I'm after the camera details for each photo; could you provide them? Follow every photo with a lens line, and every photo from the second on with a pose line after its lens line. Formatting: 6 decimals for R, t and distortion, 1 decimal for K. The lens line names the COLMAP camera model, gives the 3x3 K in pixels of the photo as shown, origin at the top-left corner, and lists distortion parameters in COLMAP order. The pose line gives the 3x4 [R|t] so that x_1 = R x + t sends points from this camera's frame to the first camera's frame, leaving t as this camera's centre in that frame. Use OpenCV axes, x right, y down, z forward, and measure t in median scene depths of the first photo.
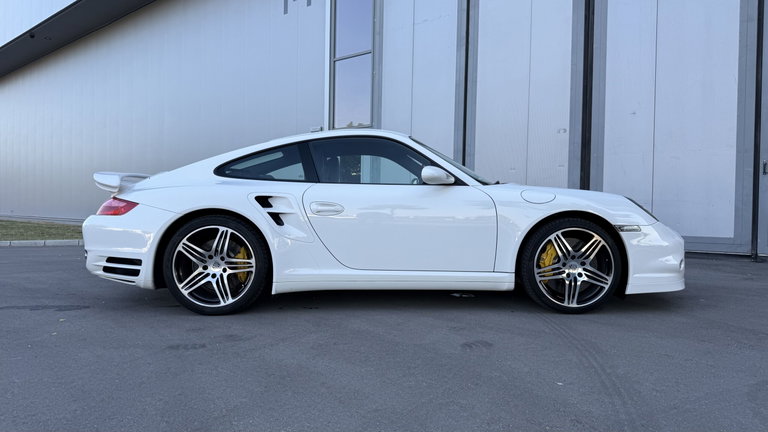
lens RADIAL K [[522.1, 0, 359.0], [0, 522.1, 215.0], [0, 0, 1]] dist [0.028665, -0.047298]
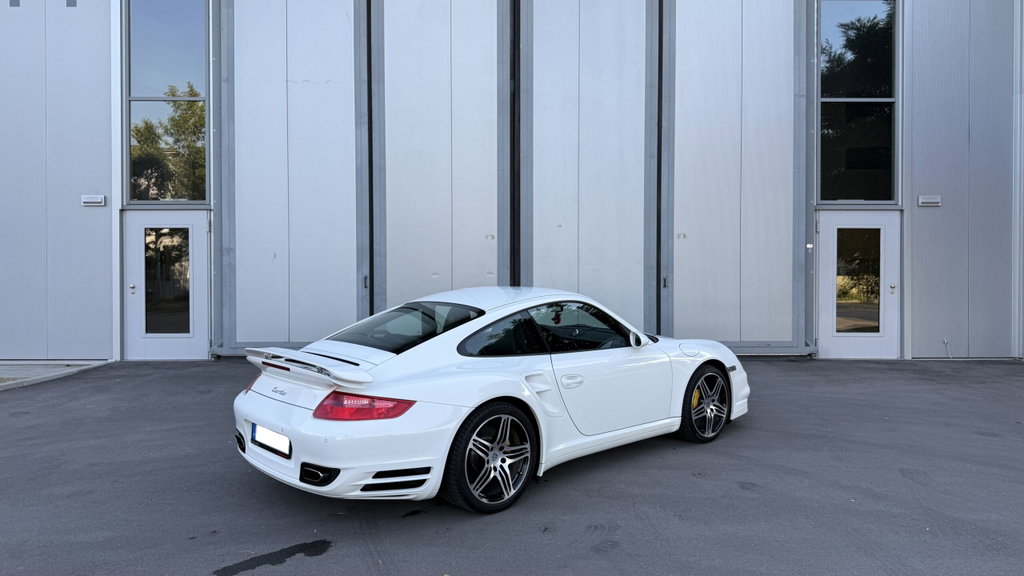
lens RADIAL K [[696.1, 0, 478.6], [0, 696.1, 286.7], [0, 0, 1]] dist [0.028665, -0.047298]
pose [[0.766829, -0.032398, 0.641034, -1.071747], [0.024114, 0.999474, 0.021668, -0.231050], [-0.641399, -0.001158, 0.767207, 0.074831]]
